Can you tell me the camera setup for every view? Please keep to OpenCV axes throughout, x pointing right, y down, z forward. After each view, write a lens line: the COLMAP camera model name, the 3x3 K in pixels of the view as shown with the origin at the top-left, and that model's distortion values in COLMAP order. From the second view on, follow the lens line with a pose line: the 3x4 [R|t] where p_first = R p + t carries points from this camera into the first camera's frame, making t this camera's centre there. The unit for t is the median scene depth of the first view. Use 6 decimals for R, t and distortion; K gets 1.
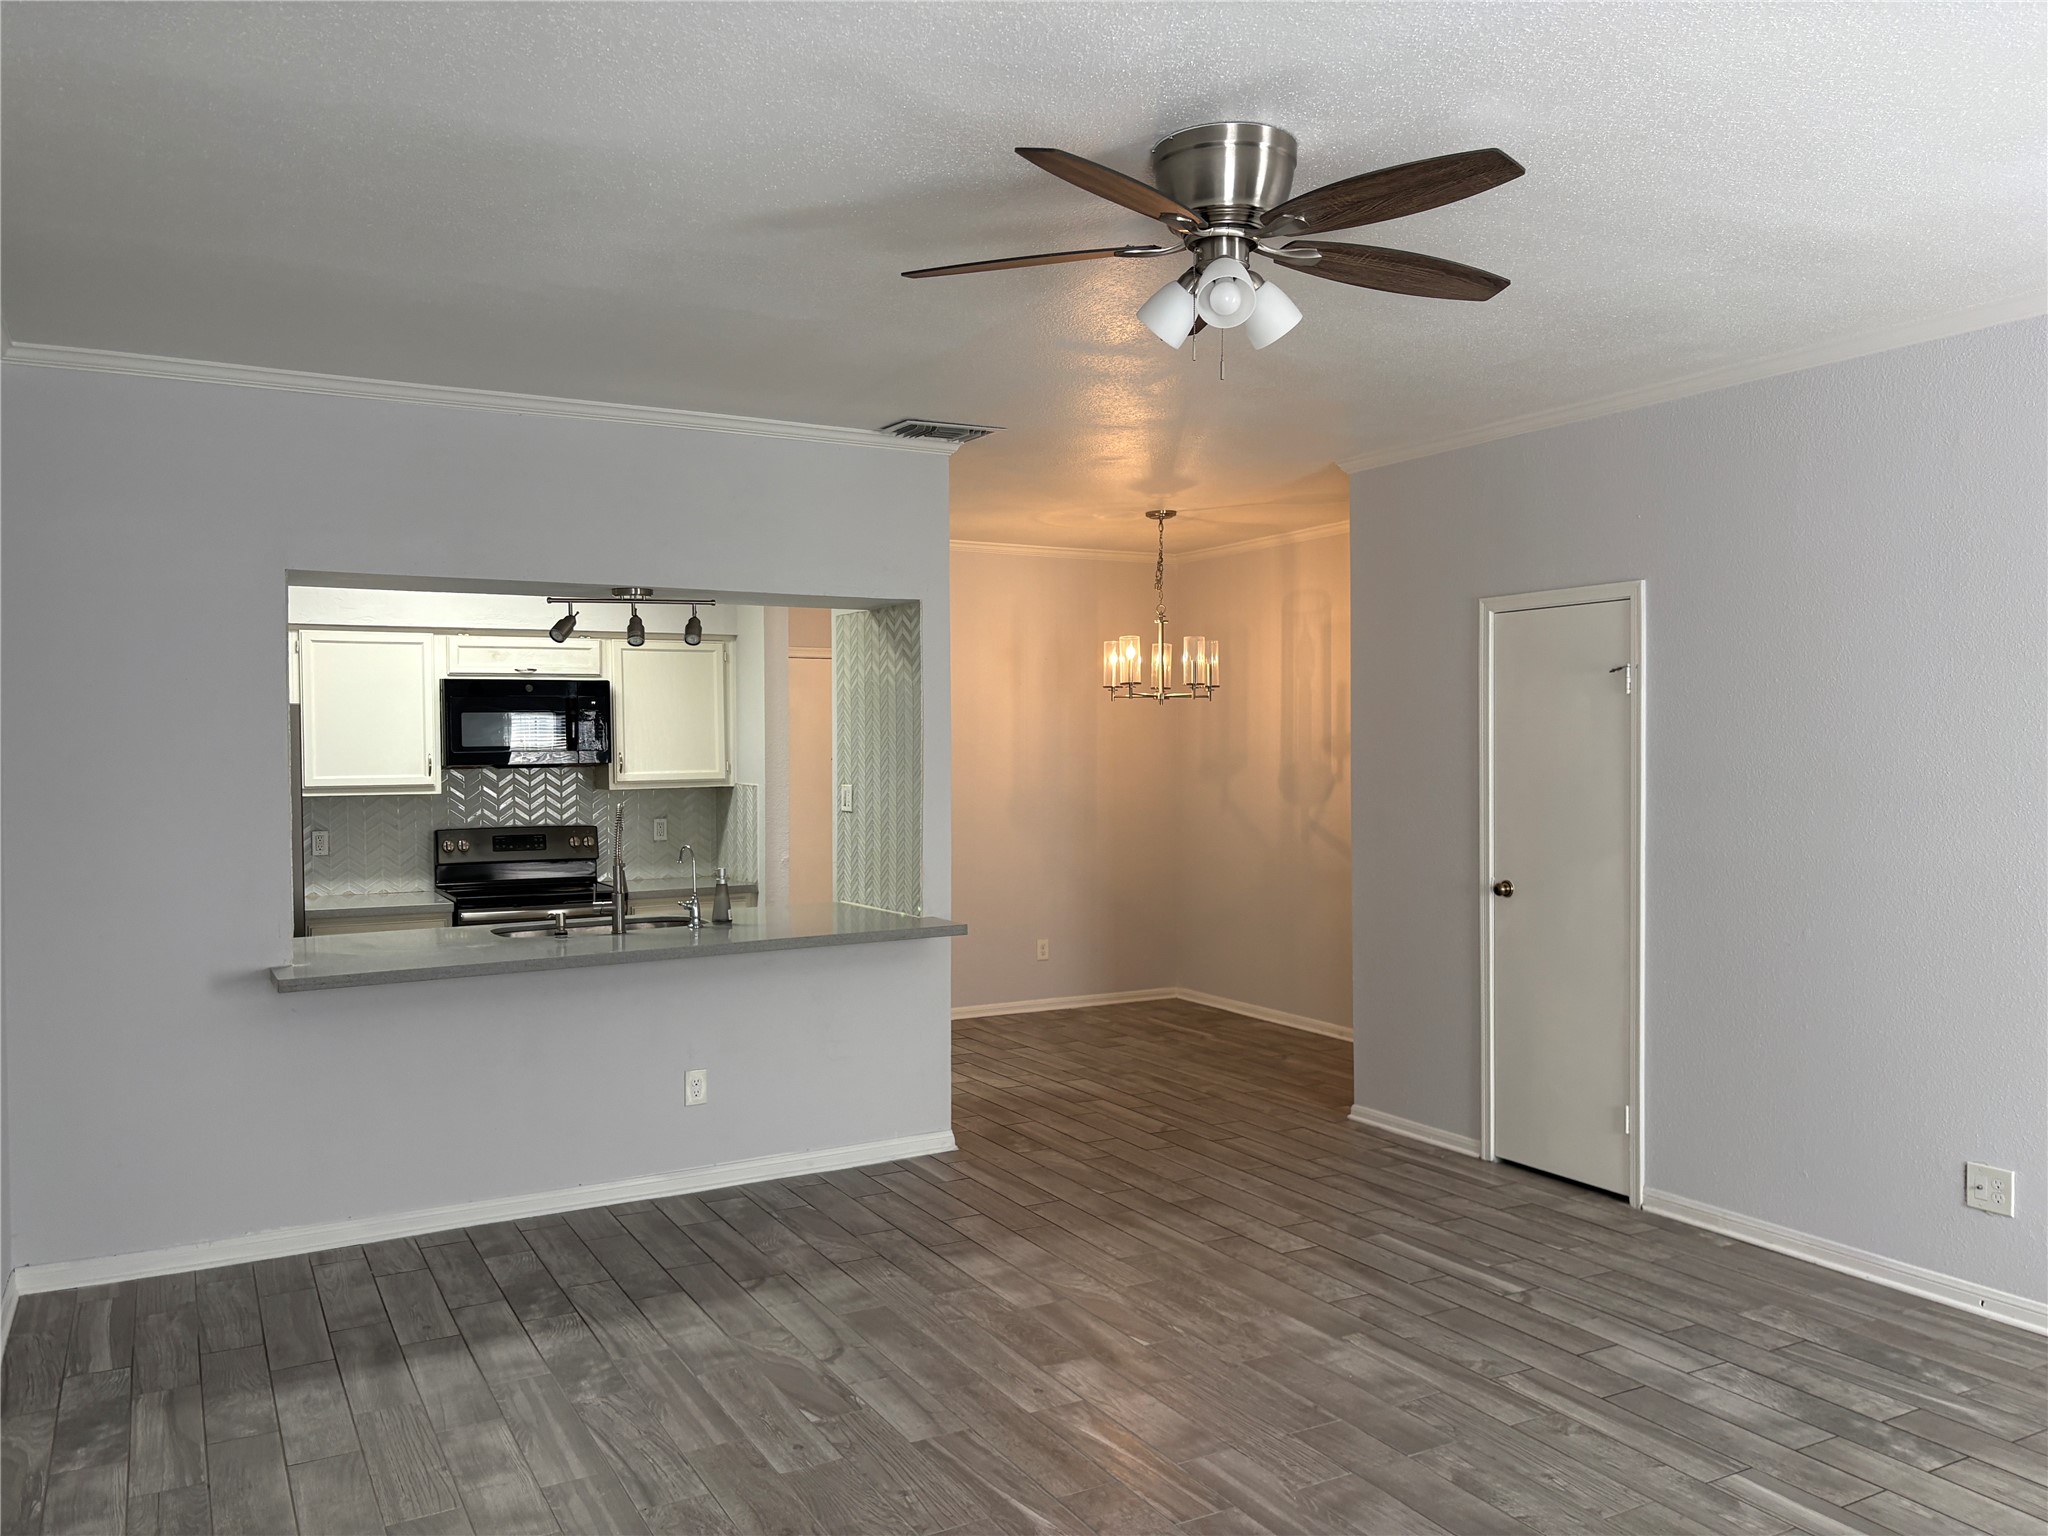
lens RADIAL K [[1535.2, 0, 1012.7], [0, 1535.2, 773.7], [0, 0, 1]] dist [0.046827, -0.046438]
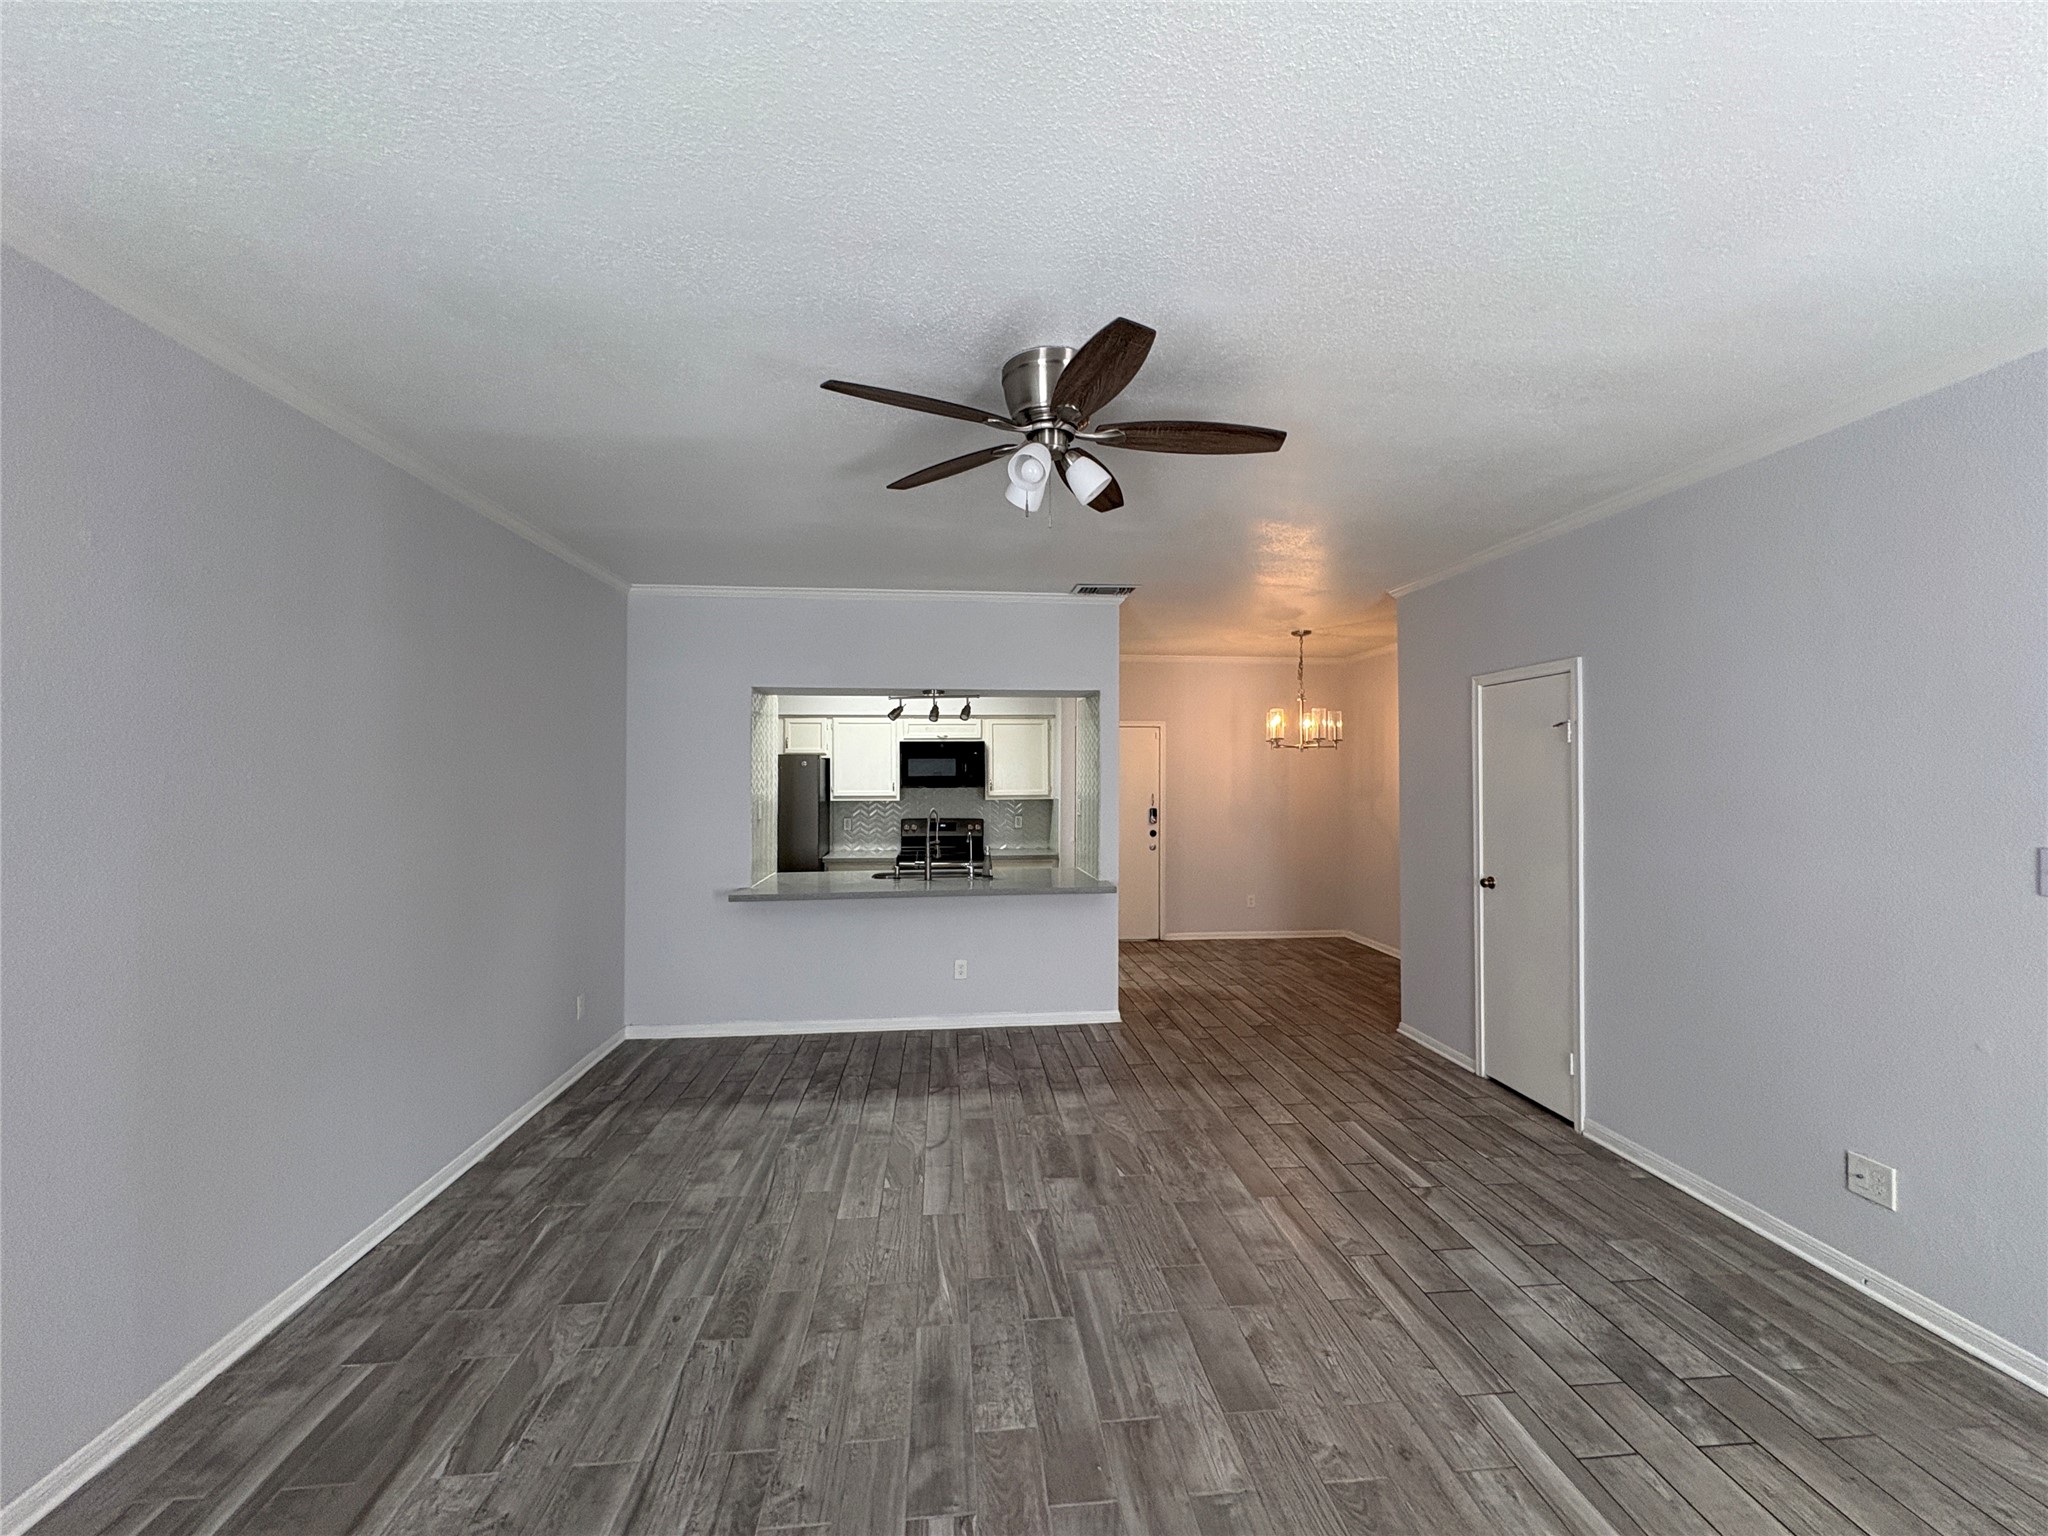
lens RADIAL K [[809.7, 0, 1023.2], [0, 809.7, 766.5], [0, 0, 1]] dist [0.001261, -0.000171]
pose [[0.920087, 0.001152, -0.391713, 0.296220], [-0.012824, 0.999548, -0.027182, -0.007212], [0.391504, 0.030033, 0.919686, 0.214430]]
